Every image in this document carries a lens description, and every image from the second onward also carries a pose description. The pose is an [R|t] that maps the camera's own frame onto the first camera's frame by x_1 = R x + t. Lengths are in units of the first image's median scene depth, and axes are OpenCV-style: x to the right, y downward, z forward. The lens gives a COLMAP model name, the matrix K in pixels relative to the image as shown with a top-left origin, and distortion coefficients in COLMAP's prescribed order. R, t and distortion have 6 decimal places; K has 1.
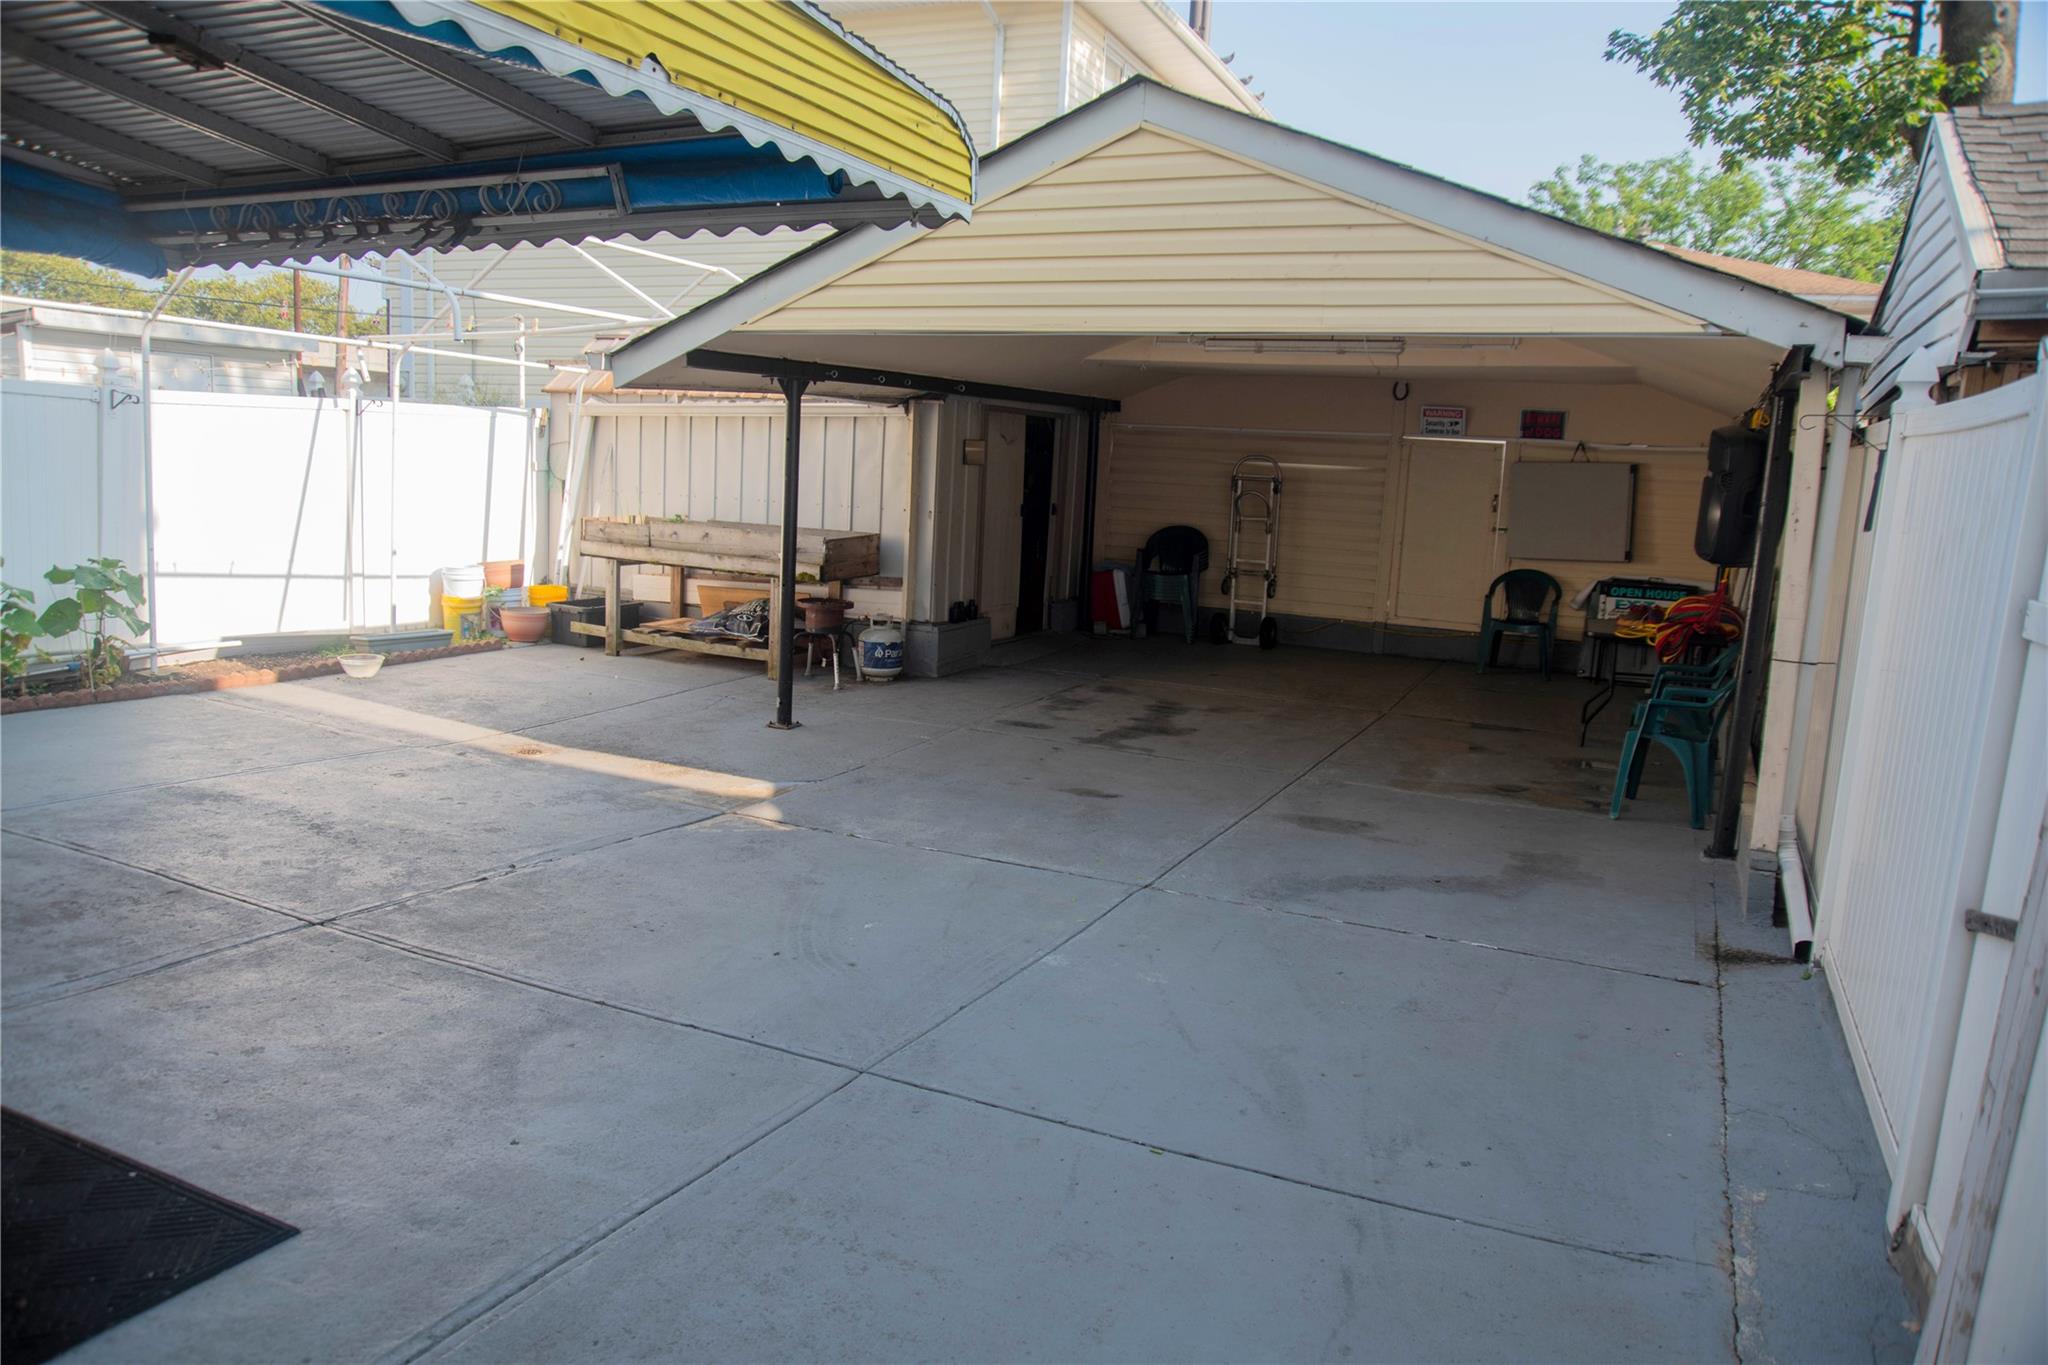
lens RADIAL K [[1392.4, 0, 1021.0], [0, 1392.4, 684.7], [0, 0, 1]] dist [-0.085197, 0.049591]
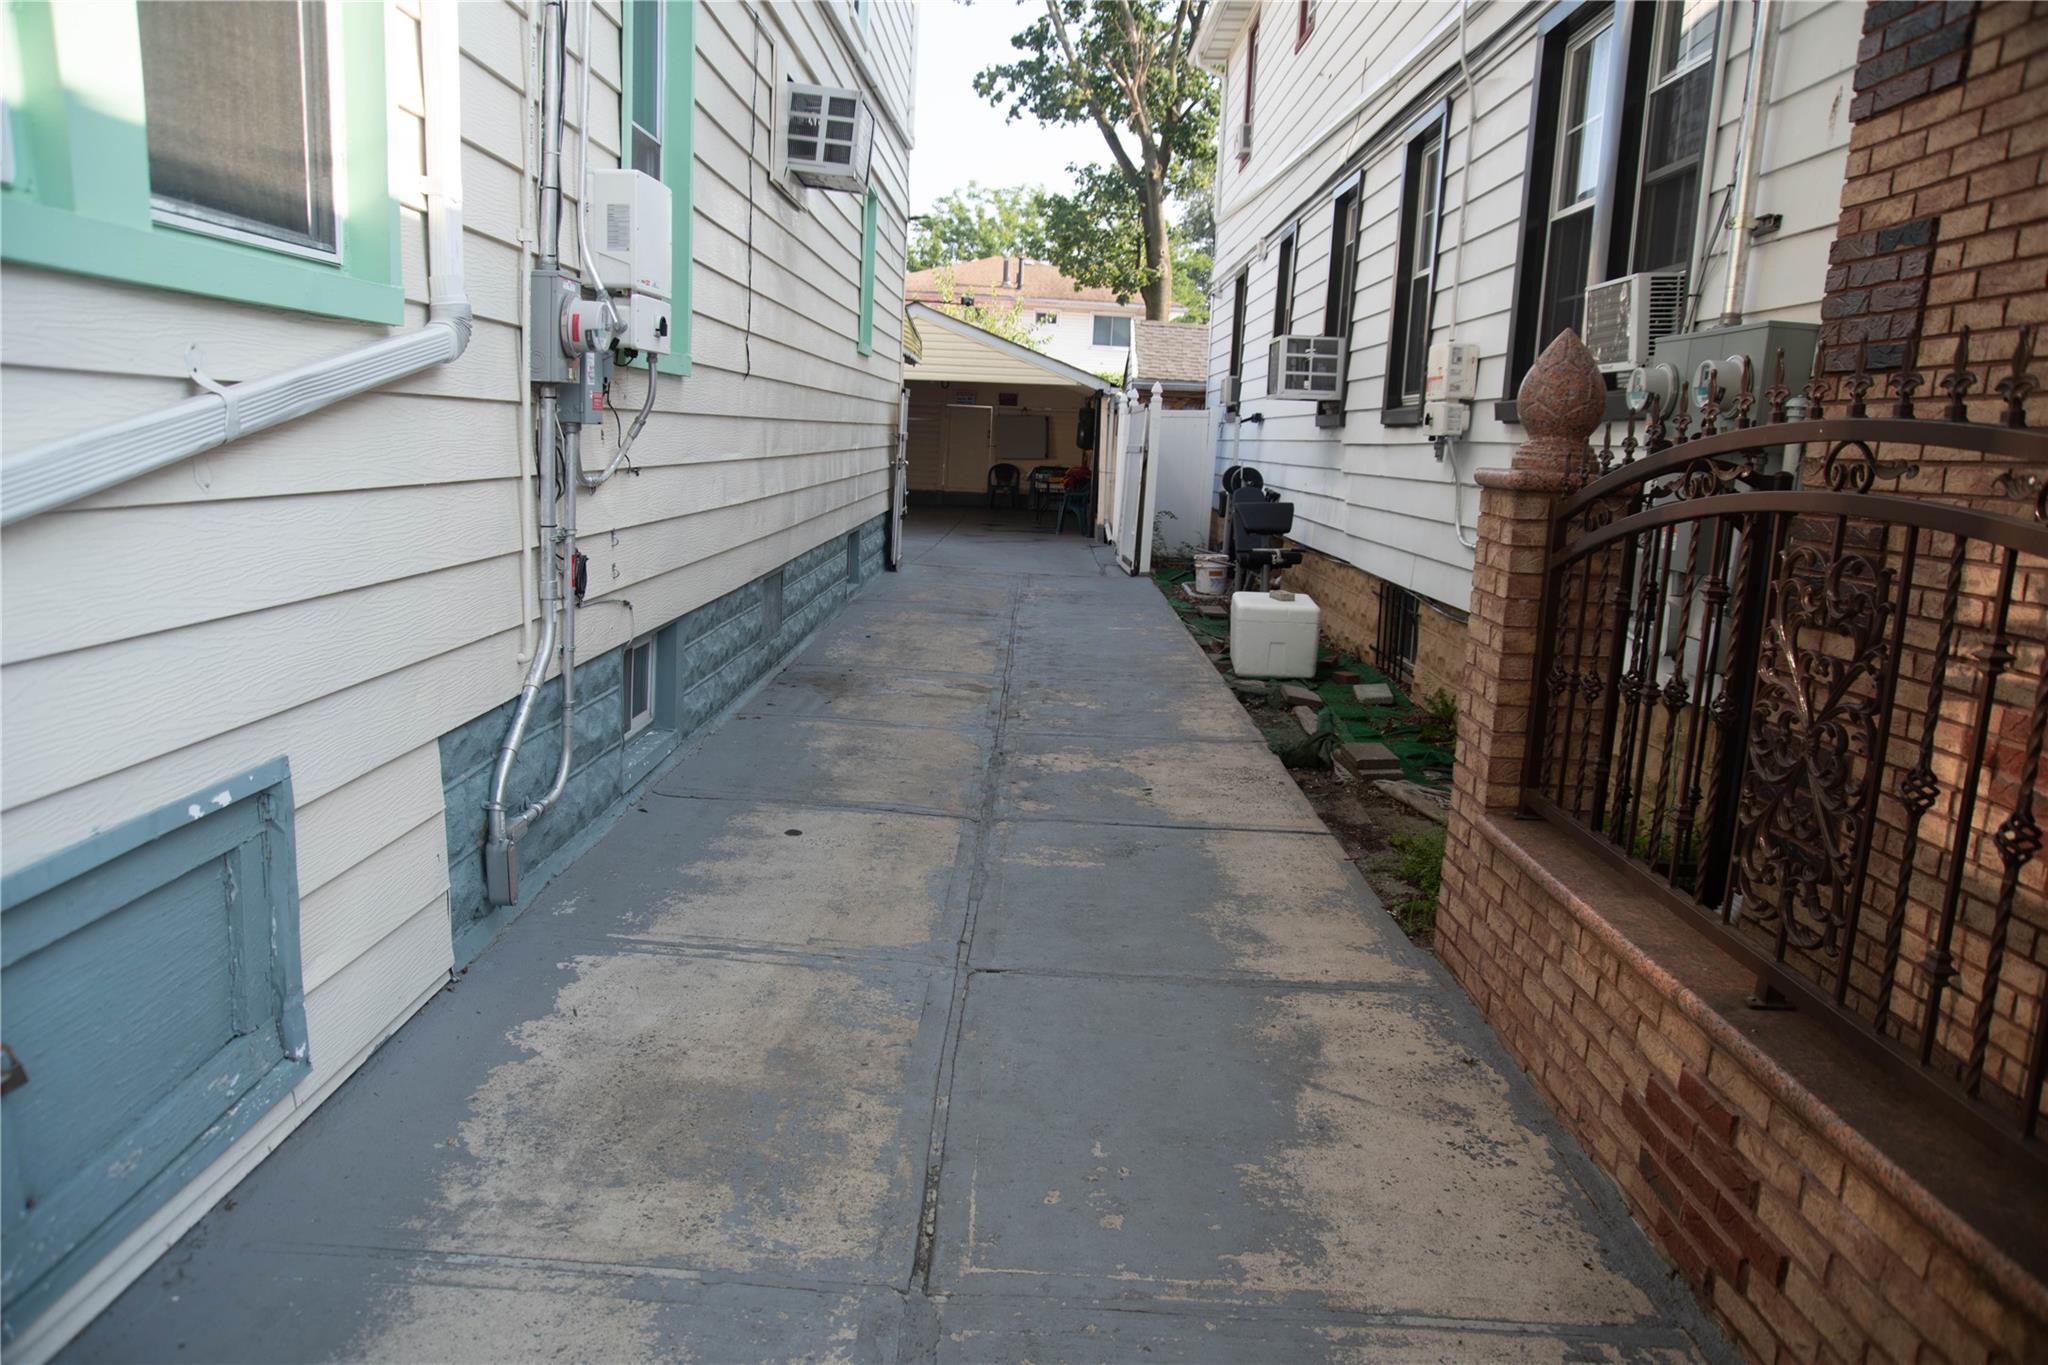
lens RADIAL K [[1392.4, 0, 1022.1], [0, 1392.4, 685.9], [0, 0, 1]] dist [-0.085197, 0.049591]
pose [[0.907886, -0.082867, 0.410946, -0.538544], [0.066068, 0.996301, 0.054944, 0.146805], [-0.413979, -0.022733, 0.910003, -1.028234]]
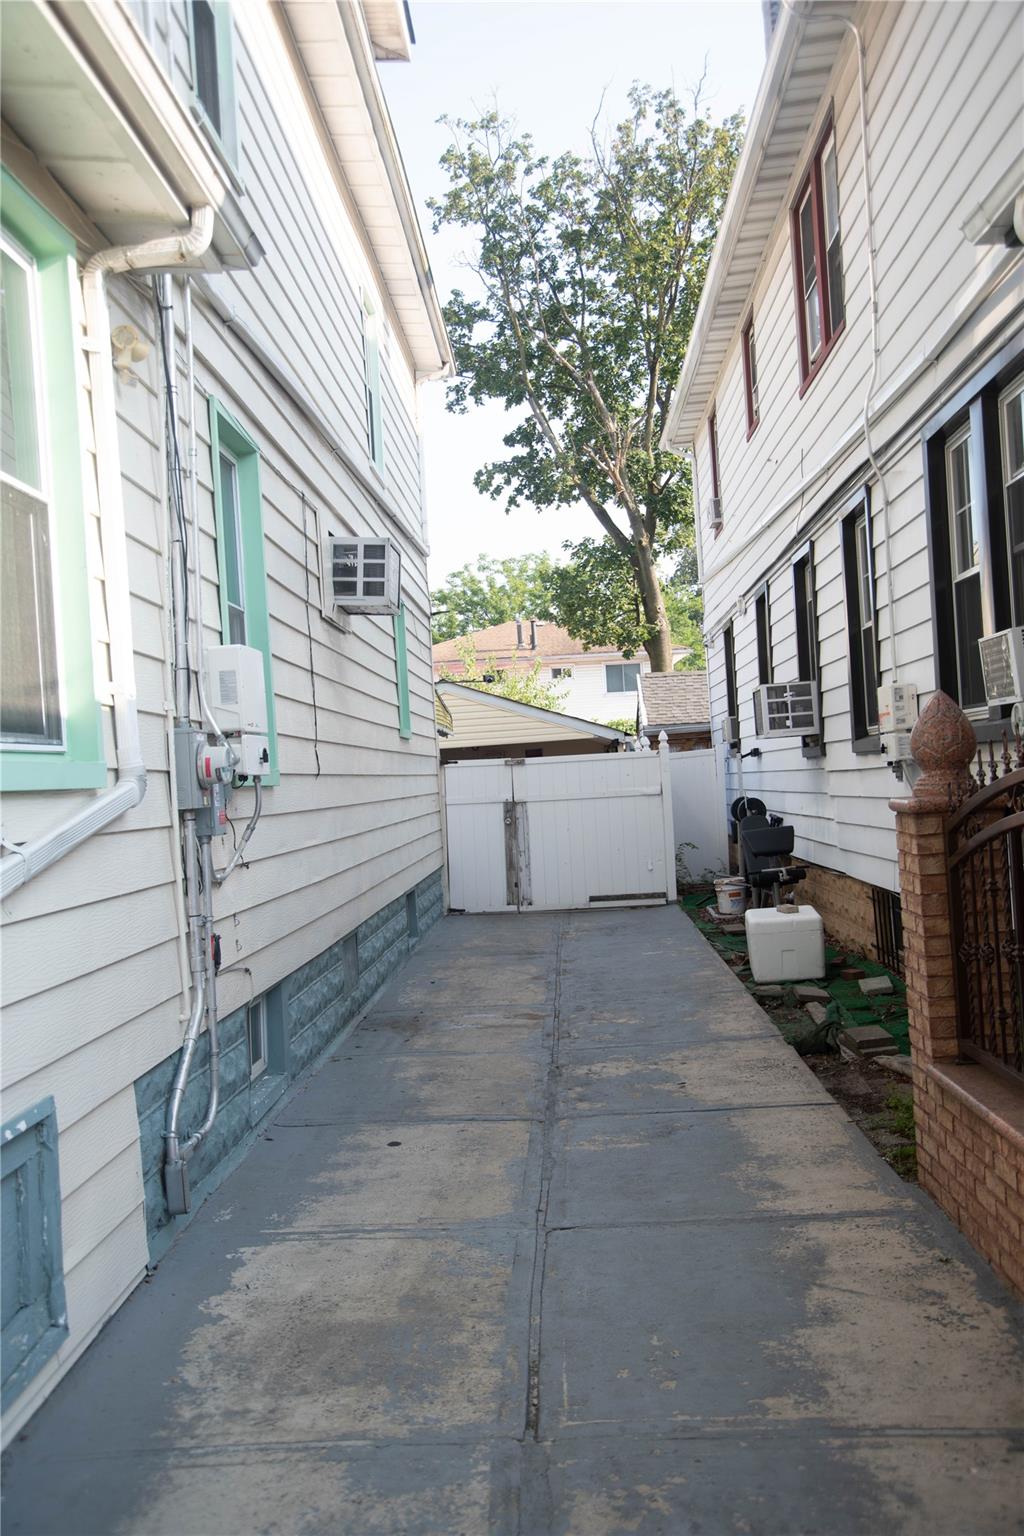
lens RADIAL K [[1361.2, 0, 511.4], [0, 1361.2, 768.9], [0, 0, 1]] dist [0.008714, 0.062516]
pose [[0.913771, -0.103248, 0.392890, -0.578587], [0.168322, 0.976461, -0.134873, 0.149180], [-0.369717, 0.189376, 0.909641, -1.124777]]
